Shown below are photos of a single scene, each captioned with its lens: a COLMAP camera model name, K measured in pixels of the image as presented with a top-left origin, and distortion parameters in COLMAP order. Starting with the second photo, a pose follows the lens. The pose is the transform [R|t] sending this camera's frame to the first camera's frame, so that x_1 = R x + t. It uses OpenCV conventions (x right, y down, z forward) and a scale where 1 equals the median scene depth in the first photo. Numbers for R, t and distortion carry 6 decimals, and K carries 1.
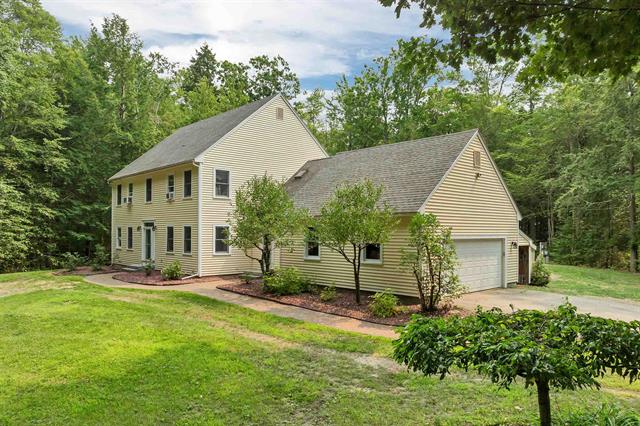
lens RADIAL K [[462.6, 0, 320.7], [0, 462.6, 227.9], [0, 0, 1]] dist [-0.037572, -0.006402]
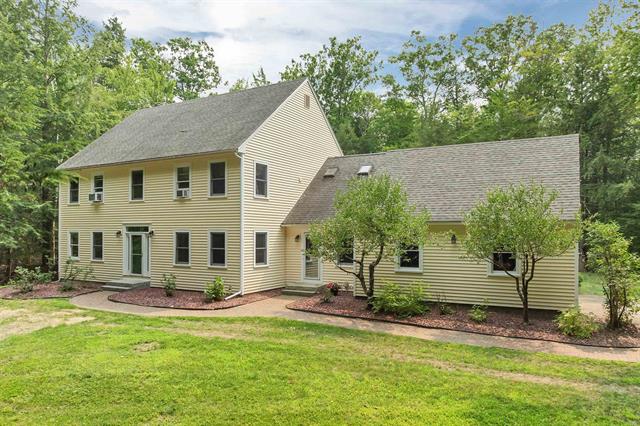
lens RADIAL K [[462.6, 0, 320.7], [0, 462.6, 227.9], [0, 0, 1]] dist [-0.037572, -0.006402]
pose [[0.952851, 0.001013, 0.303436, -0.326677], [-0.000782, 0.999999, -0.000882, -0.009373], [-0.303437, 0.000603, 0.952851, 0.166802]]
